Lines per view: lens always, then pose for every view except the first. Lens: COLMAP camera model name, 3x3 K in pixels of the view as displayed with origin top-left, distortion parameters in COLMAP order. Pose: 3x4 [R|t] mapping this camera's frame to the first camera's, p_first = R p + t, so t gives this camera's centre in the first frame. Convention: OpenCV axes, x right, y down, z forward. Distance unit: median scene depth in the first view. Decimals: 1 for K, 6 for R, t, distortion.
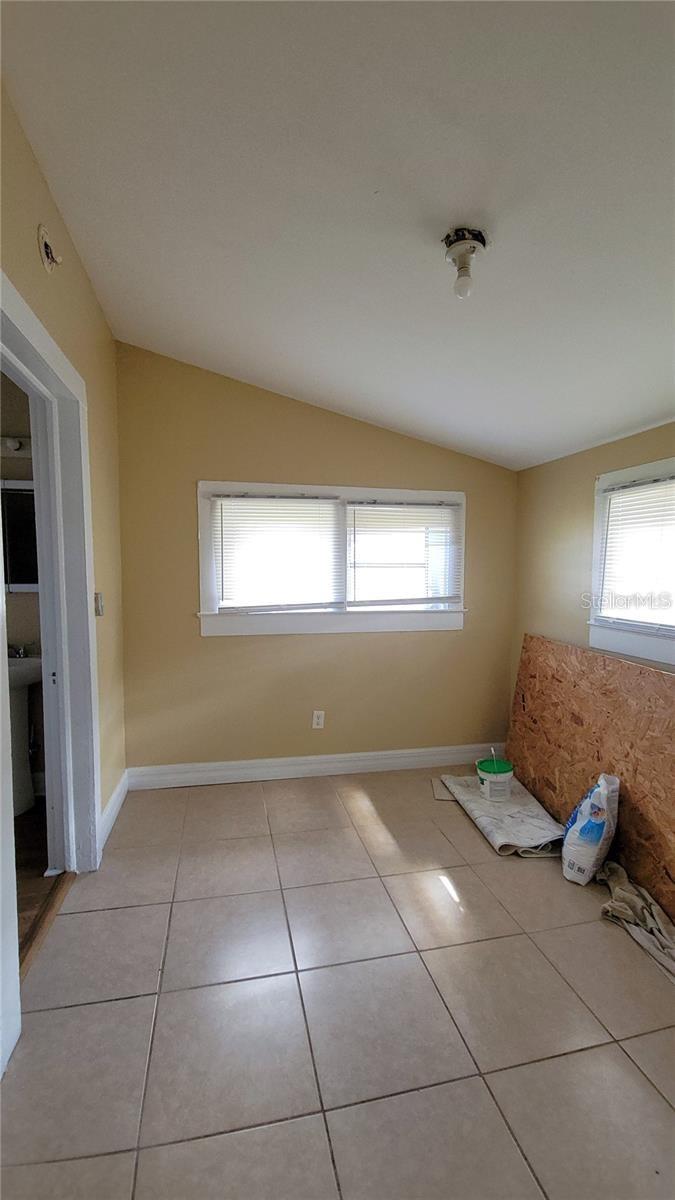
lens RADIAL K [[483.5, 0, 337.7], [0, 483.5, 601.3], [0, 0, 1]] dist [0.000561, -0.000150]
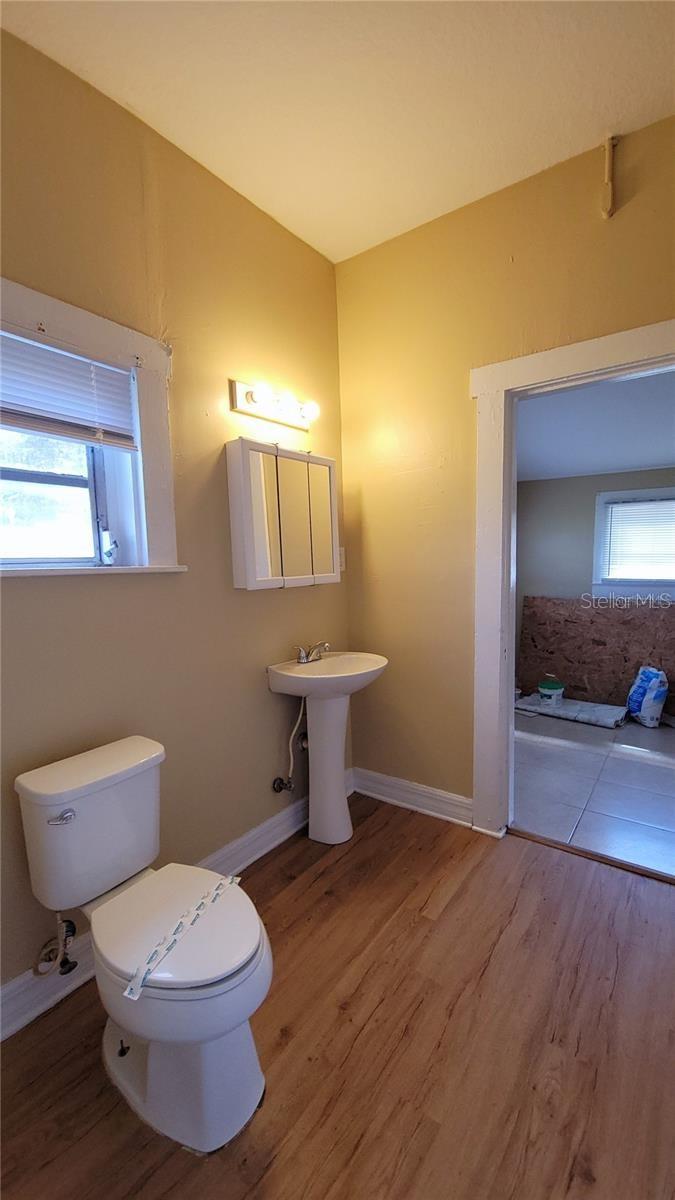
lens RADIAL K [[483.5, 0, 342.8], [0, 483.5, 599.7], [0, 0, 1]] dist [0.000561, -0.000150]
pose [[0.759978, -0.074438, 0.645672, -1.192805], [0.061486, 0.997199, 0.042594, -0.022728], [-0.647034, 0.007329, 0.762426, 0.312373]]
